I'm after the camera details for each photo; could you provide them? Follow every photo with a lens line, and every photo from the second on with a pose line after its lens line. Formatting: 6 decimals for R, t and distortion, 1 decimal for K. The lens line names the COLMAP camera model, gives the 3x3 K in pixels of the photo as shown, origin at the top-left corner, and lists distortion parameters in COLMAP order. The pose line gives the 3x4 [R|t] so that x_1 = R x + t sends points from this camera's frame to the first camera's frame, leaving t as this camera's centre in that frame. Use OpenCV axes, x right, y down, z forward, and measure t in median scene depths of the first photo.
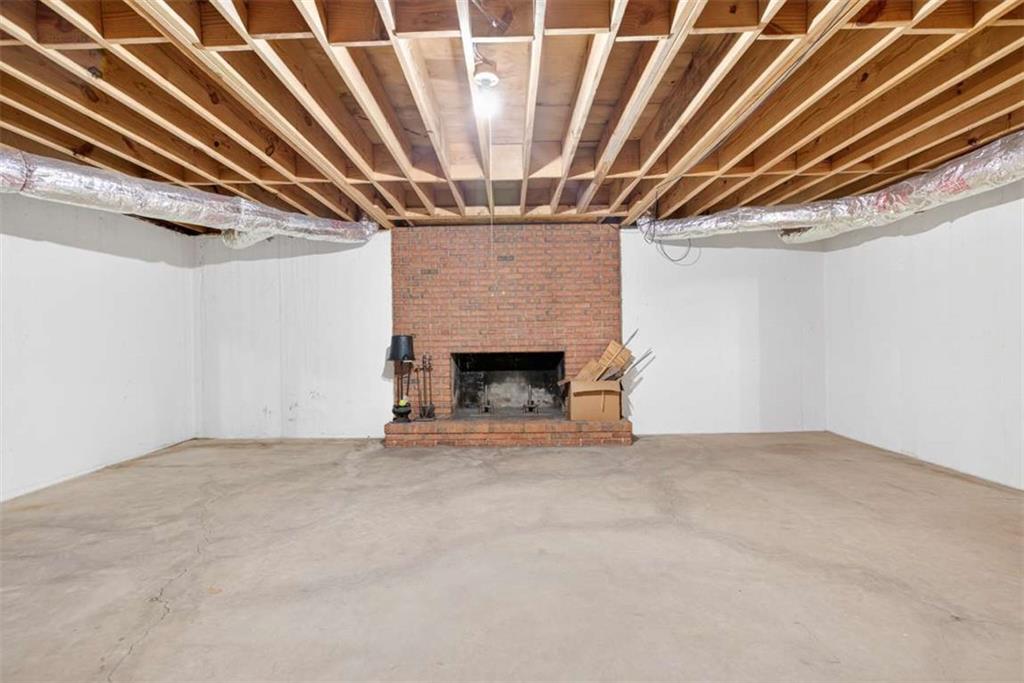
lens RADIAL K [[471.2, 0, 511.1], [0, 471.2, 344.1], [0, 0, 1]] dist [-0.000773, -0.000422]
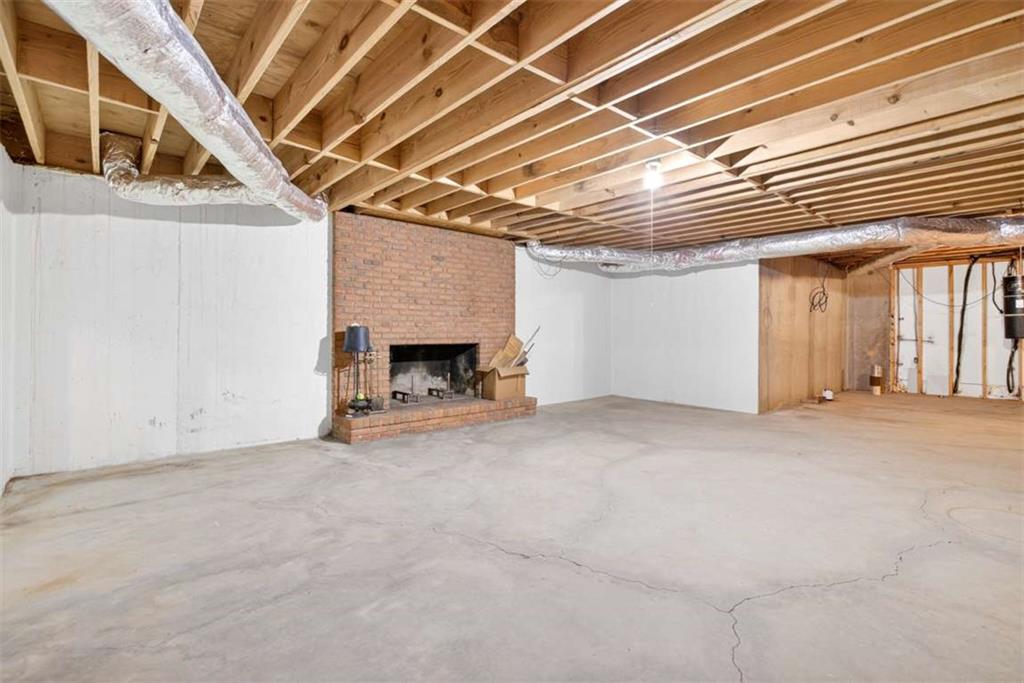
lens RADIAL K [[471.2, 0, 512.2], [0, 471.2, 335.9], [0, 0, 1]] dist [-0.000773, -0.000422]
pose [[0.748331, 0.010690, 0.663240, -0.607983], [-0.007494, 0.999943, -0.007662, 0.005663], [-0.663284, 0.000764, 0.748368, 0.065977]]
